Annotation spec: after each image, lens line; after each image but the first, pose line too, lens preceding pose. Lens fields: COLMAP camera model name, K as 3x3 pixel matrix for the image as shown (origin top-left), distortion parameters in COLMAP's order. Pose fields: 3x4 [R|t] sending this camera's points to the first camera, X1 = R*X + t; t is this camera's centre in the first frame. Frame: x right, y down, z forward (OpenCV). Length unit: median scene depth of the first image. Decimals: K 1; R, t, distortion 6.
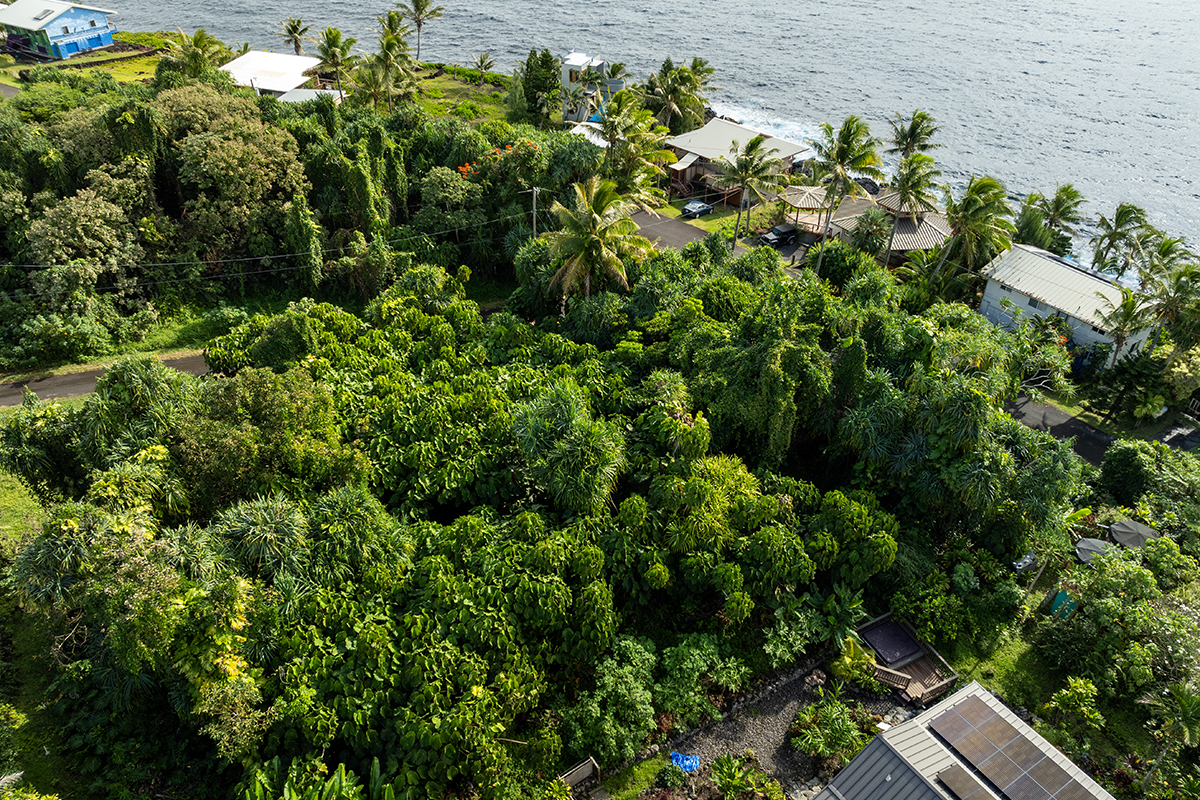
lens RADIAL K [[843.7, 0, 606.2], [0, 843.7, 399.7], [0, 0, 1]] dist [-0.034776, 0.001609]
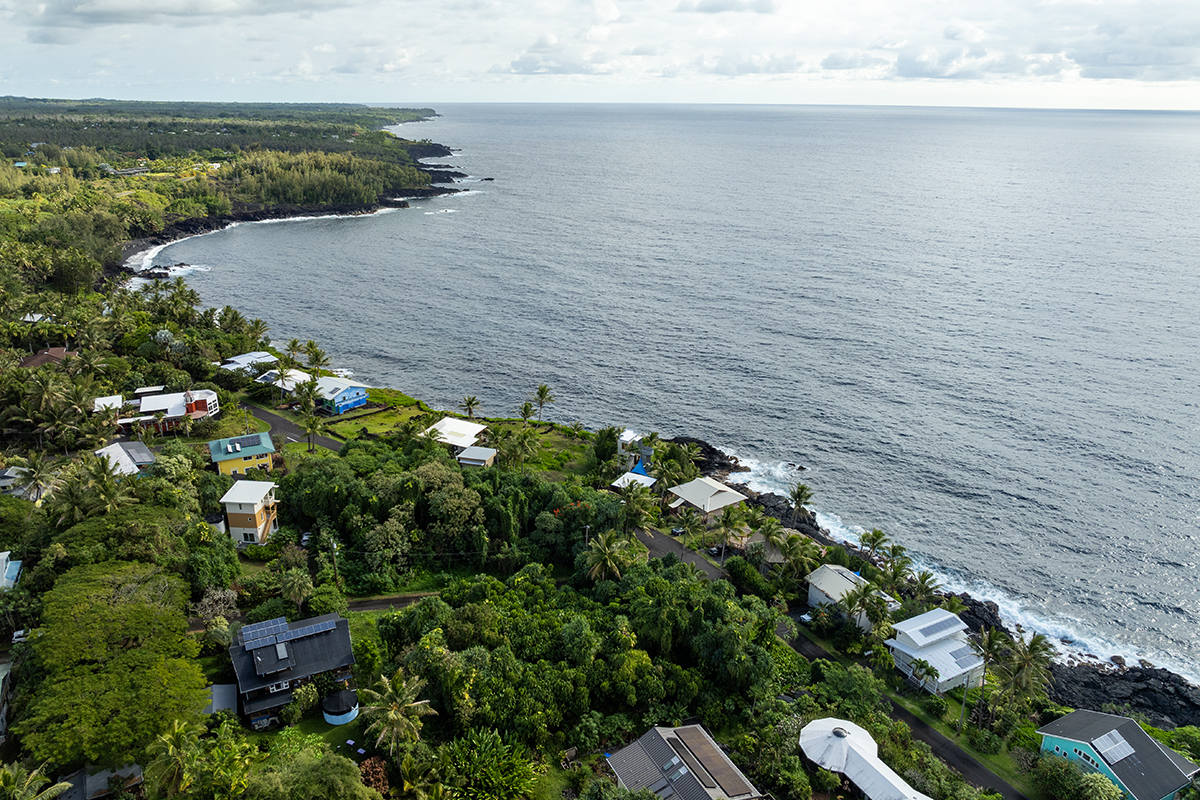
lens RADIAL K [[843.7, 0, 606.2], [0, 843.7, 399.7], [0, 0, 1]] dist [-0.034776, 0.001609]
pose [[0.991834, 0.038912, -0.121459, 0.254258], [-0.072372, 0.955863, -0.284760, 0.059455], [0.105017, 0.291225, 0.950873, -1.362580]]
